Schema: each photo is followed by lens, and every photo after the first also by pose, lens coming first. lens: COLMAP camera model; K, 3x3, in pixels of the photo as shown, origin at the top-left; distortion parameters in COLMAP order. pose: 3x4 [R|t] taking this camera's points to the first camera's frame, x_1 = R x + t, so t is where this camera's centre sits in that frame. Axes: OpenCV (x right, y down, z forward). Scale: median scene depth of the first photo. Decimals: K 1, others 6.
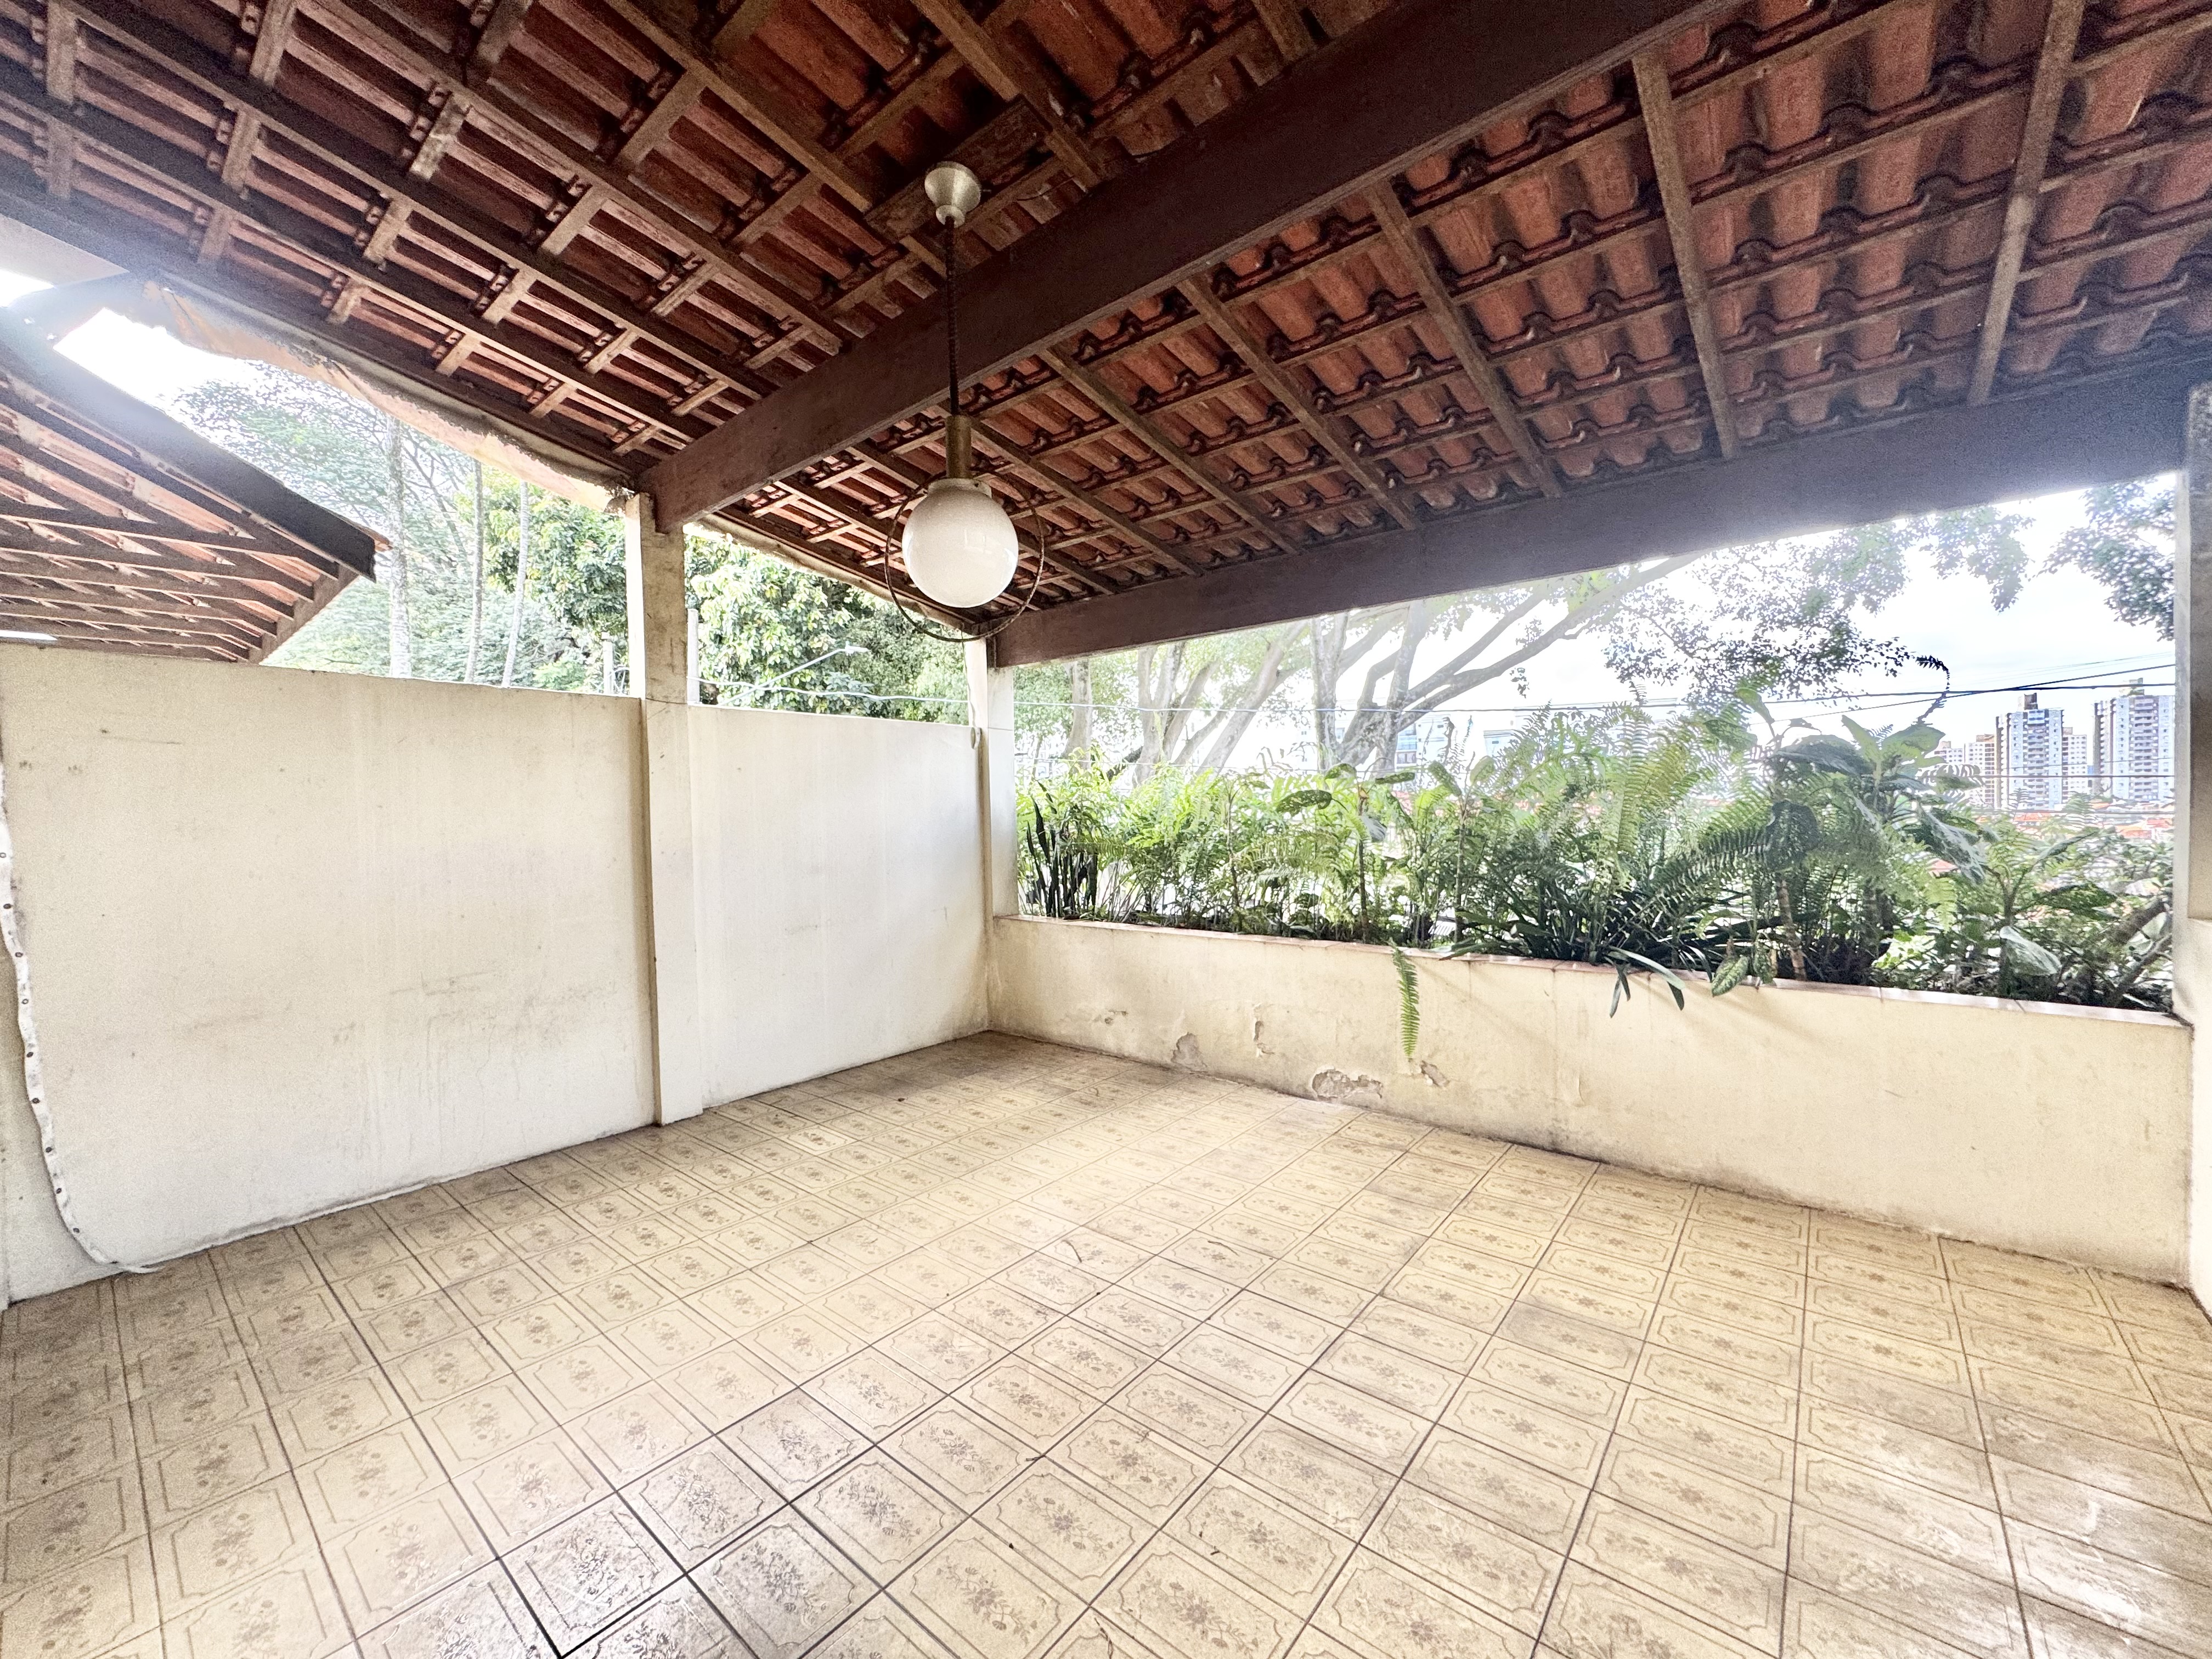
lens RADIAL K [[885.0, 0, 1105.1], [0, 885.0, 825.0], [0, 0, 1]] dist [-0.001102, 0.000161]
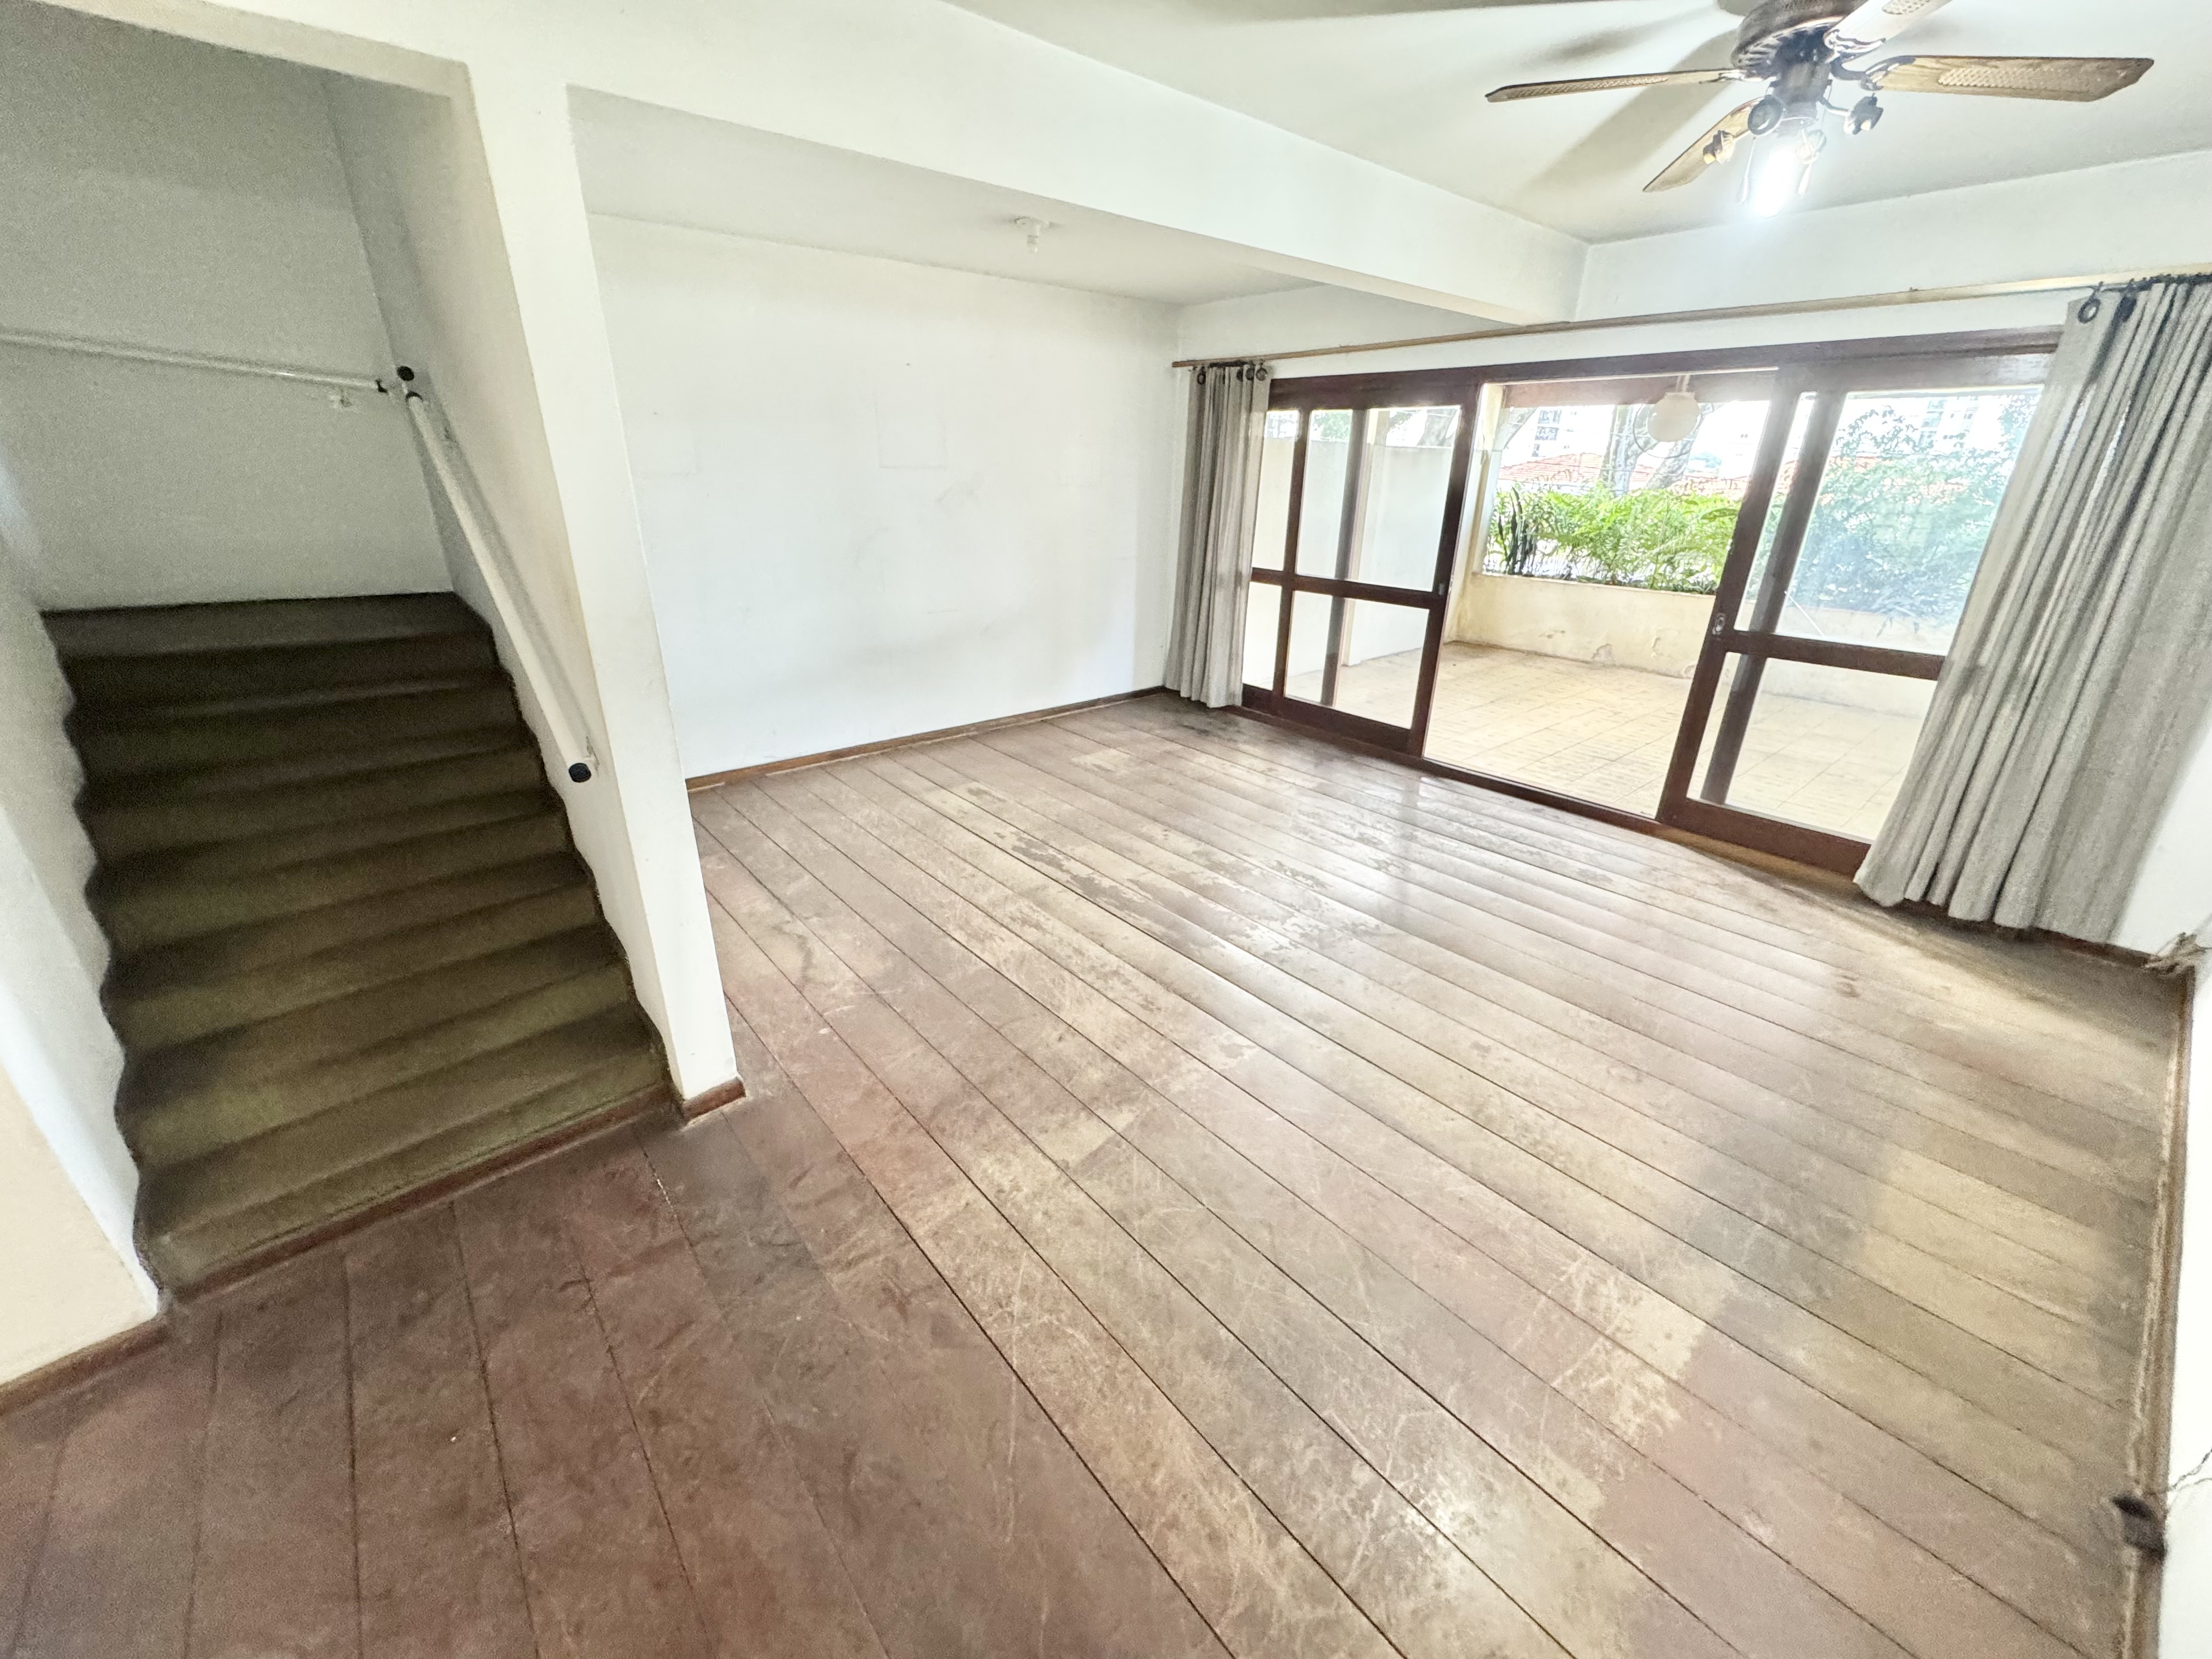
lens RADIAL K [[885.0, 0, 1105.1], [0, 885.0, 825.0], [0, 0, 1]] dist [-0.001102, 0.000161]
pose [[0.984772, 0.100856, -0.141605, -0.879849], [-0.042719, 0.929931, 0.365245, -0.056778], [0.168521, -0.353634, 0.920078, -1.385711]]
